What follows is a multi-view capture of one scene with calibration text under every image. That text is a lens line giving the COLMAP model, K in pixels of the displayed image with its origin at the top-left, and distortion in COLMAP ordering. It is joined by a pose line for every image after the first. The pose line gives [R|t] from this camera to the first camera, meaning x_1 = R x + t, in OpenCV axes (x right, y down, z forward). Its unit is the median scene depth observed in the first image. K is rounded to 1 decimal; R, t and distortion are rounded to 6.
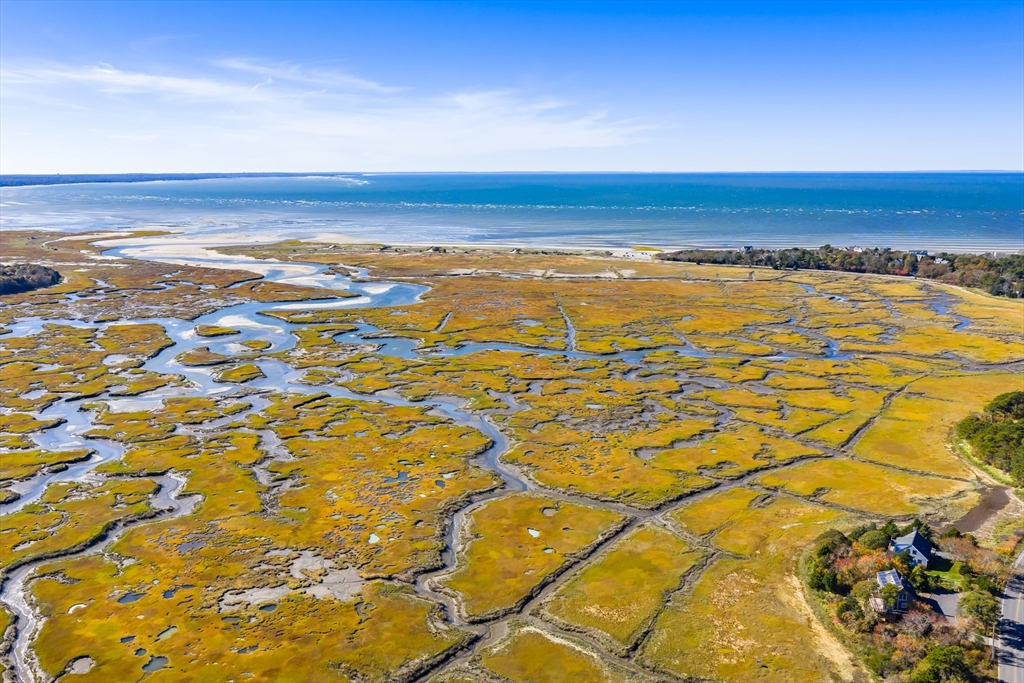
lens RADIAL K [[963.4, 0, 512.0], [0, 963.4, 341.5], [0, 0, 1]] dist [0.013500, 0.001782]
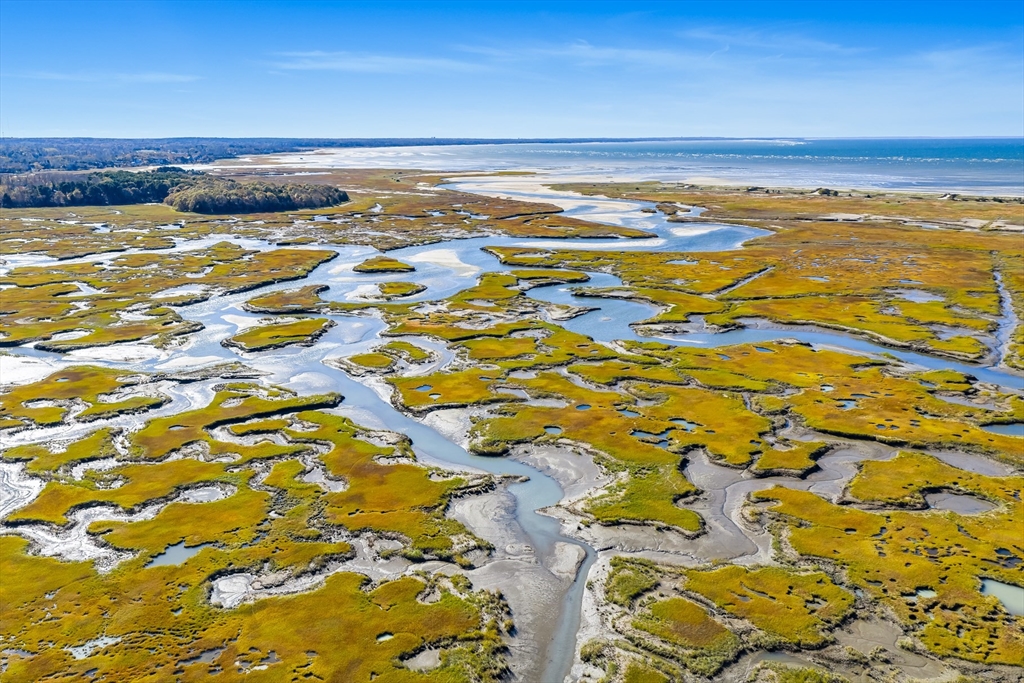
lens RADIAL K [[963.4, 0, 512.0], [0, 963.4, 341.5], [0, 0, 1]] dist [0.013500, 0.001782]
pose [[0.898355, 0.110180, -0.425228, 0.043800], [-0.099098, 0.993911, 0.048172, 0.000026], [0.427947, -0.001136, 0.903803, 0.471357]]
